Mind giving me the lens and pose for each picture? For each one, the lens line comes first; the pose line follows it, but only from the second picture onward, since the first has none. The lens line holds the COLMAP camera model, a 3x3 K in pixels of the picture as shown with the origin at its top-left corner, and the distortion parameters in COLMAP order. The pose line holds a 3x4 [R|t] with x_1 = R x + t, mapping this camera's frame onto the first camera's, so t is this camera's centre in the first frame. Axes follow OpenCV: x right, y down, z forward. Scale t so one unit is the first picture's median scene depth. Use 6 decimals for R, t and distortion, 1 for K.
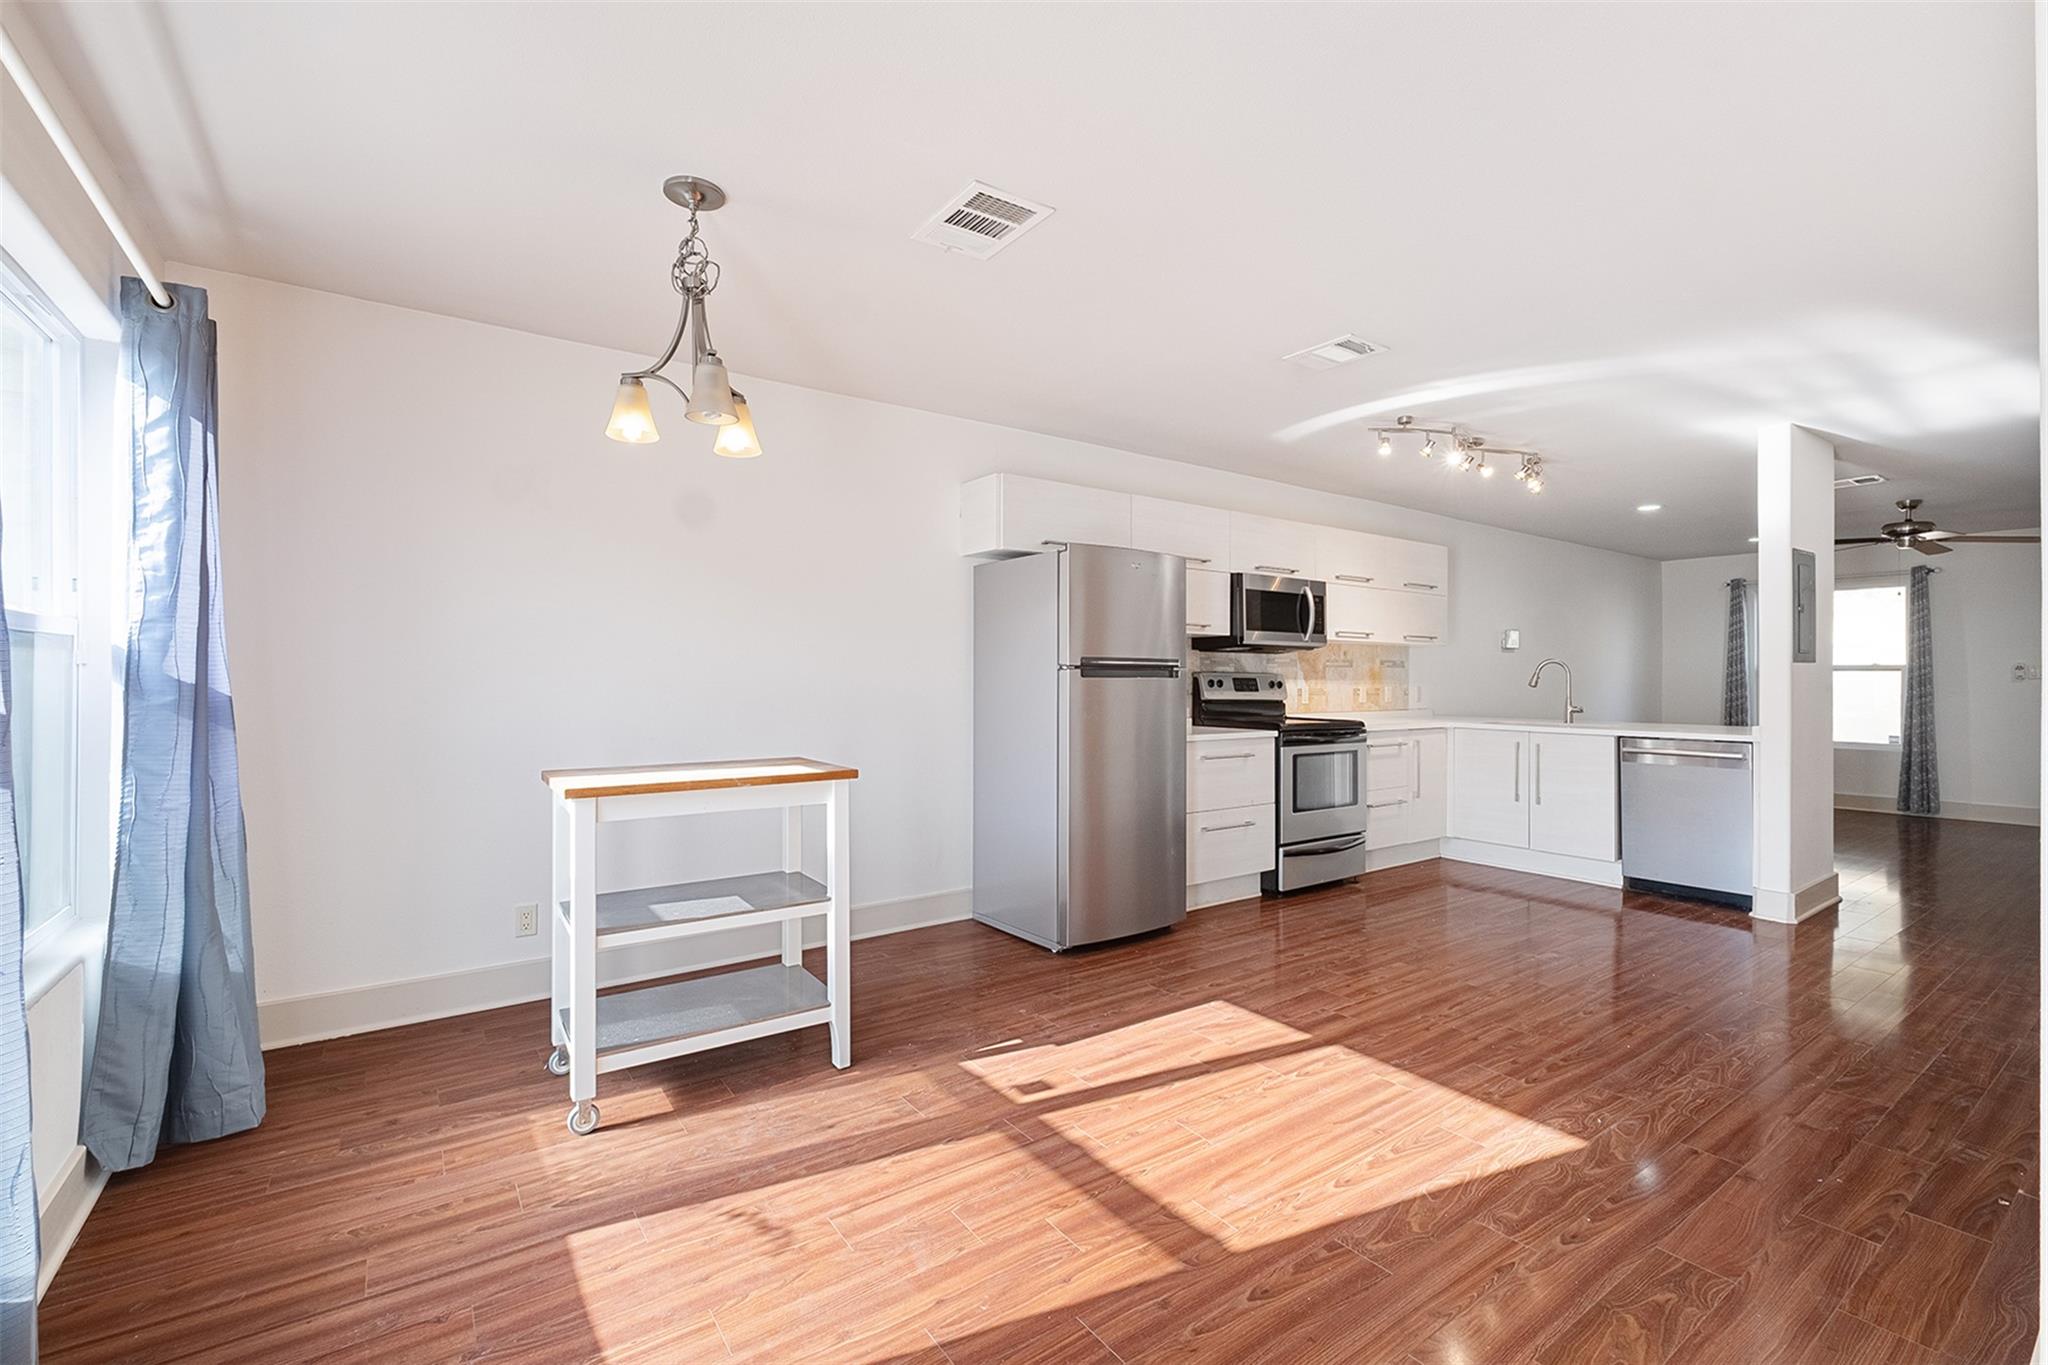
lens RADIAL K [[884.5, 0, 1025.9], [0, 884.5, 672.8], [0, 0, 1]] dist [0.002106, -0.006180]
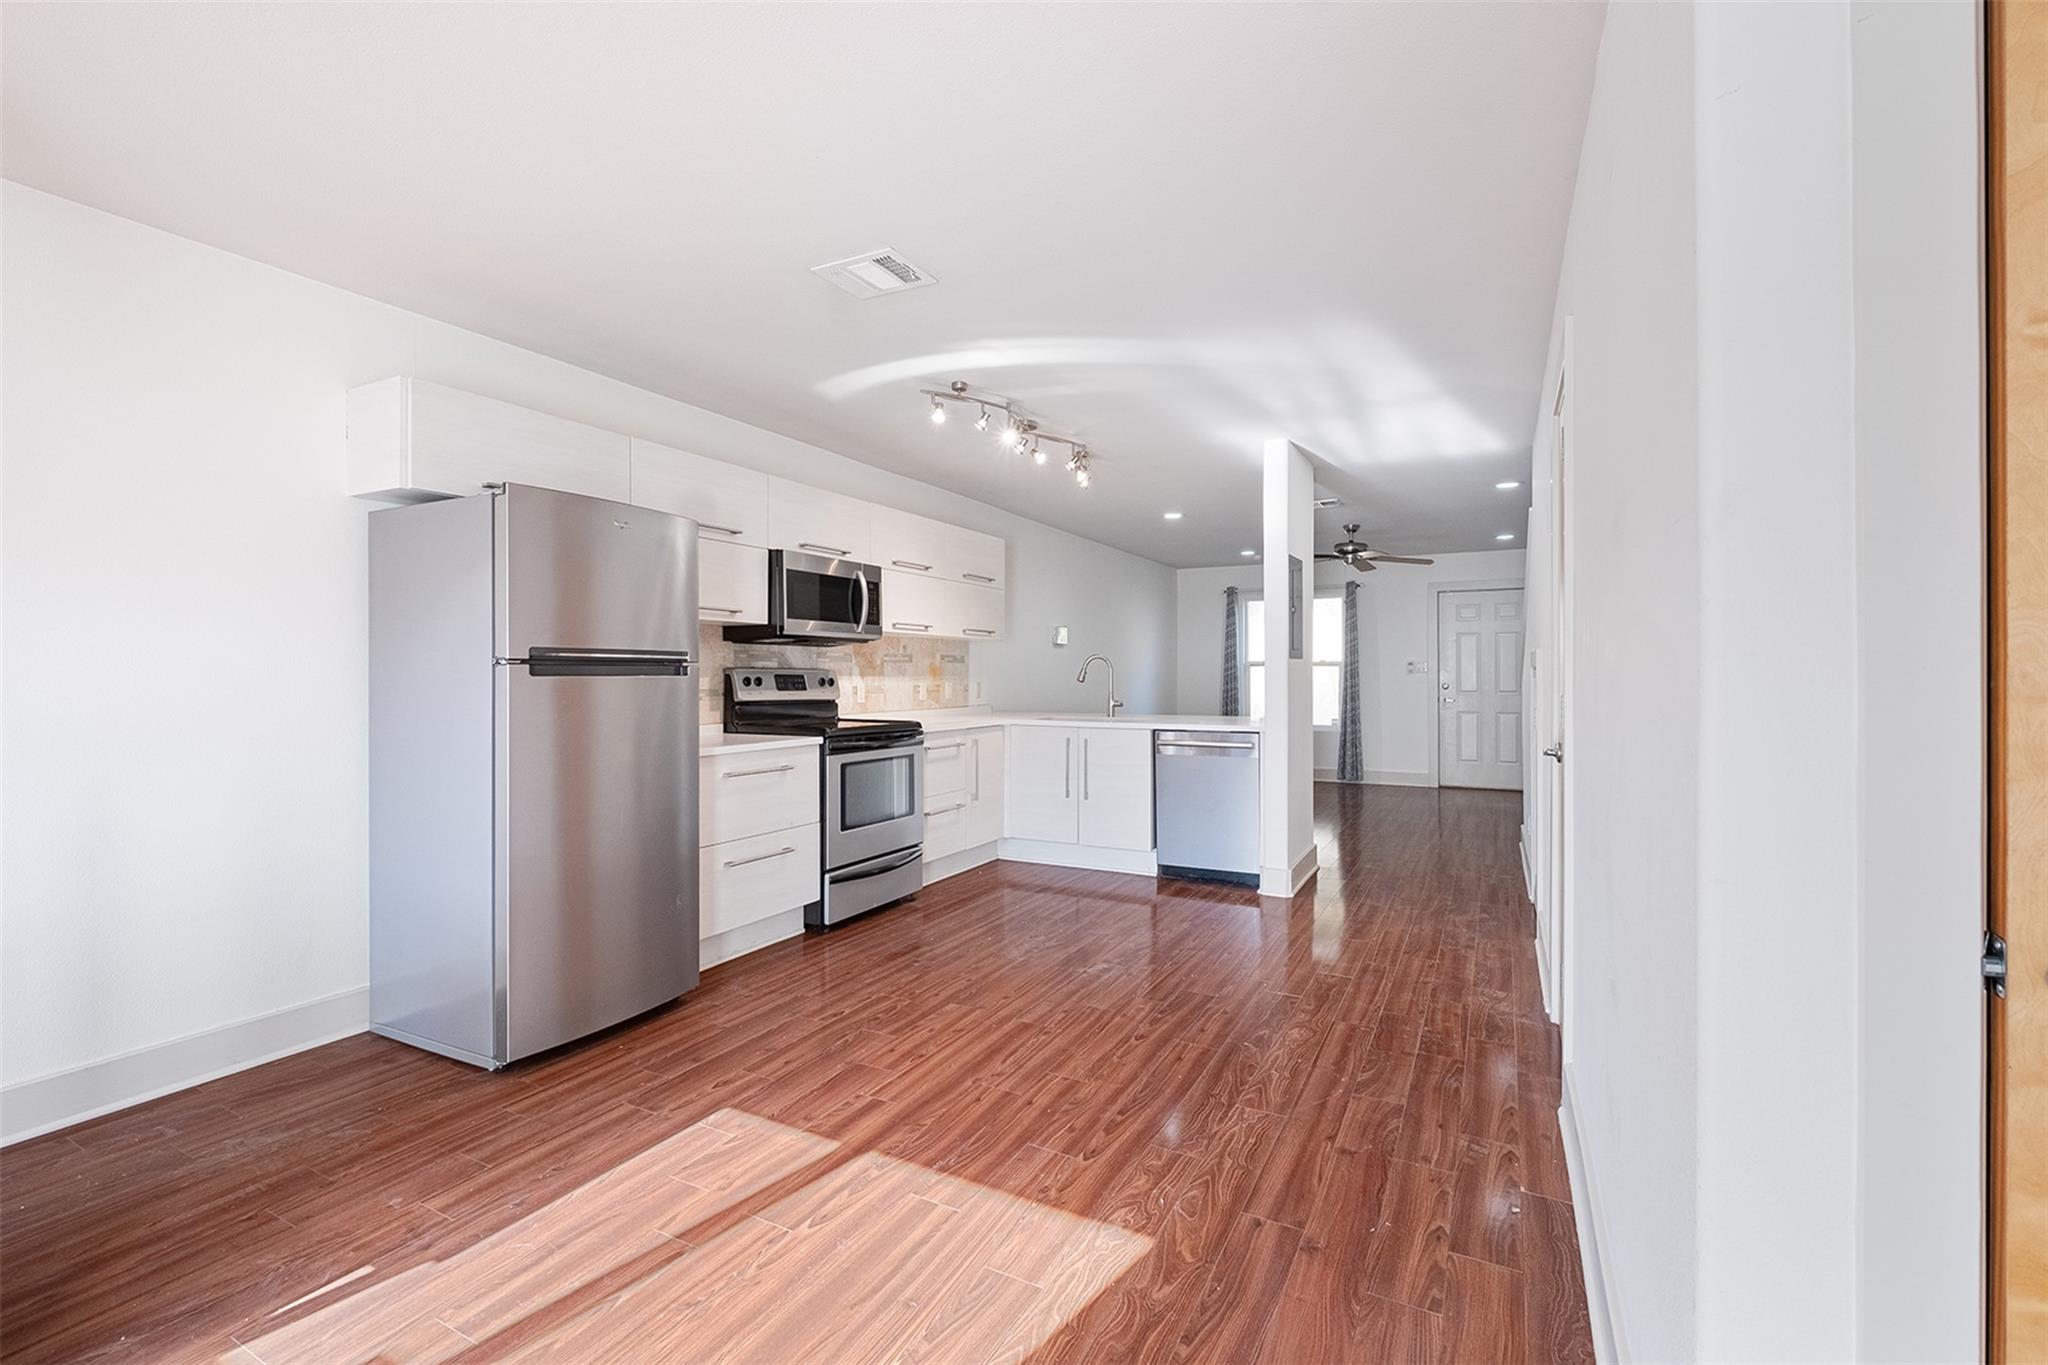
lens RADIAL K [[884.5, 0, 1025.9], [0, 884.5, 672.8], [0, 0, 1]] dist [0.002106, -0.006180]
pose [[0.893870, -0.003647, 0.448311, 0.086630], [0.001329, 0.999984, 0.005485, -0.000478], [-0.448324, -0.004307, 0.893861, 0.168930]]
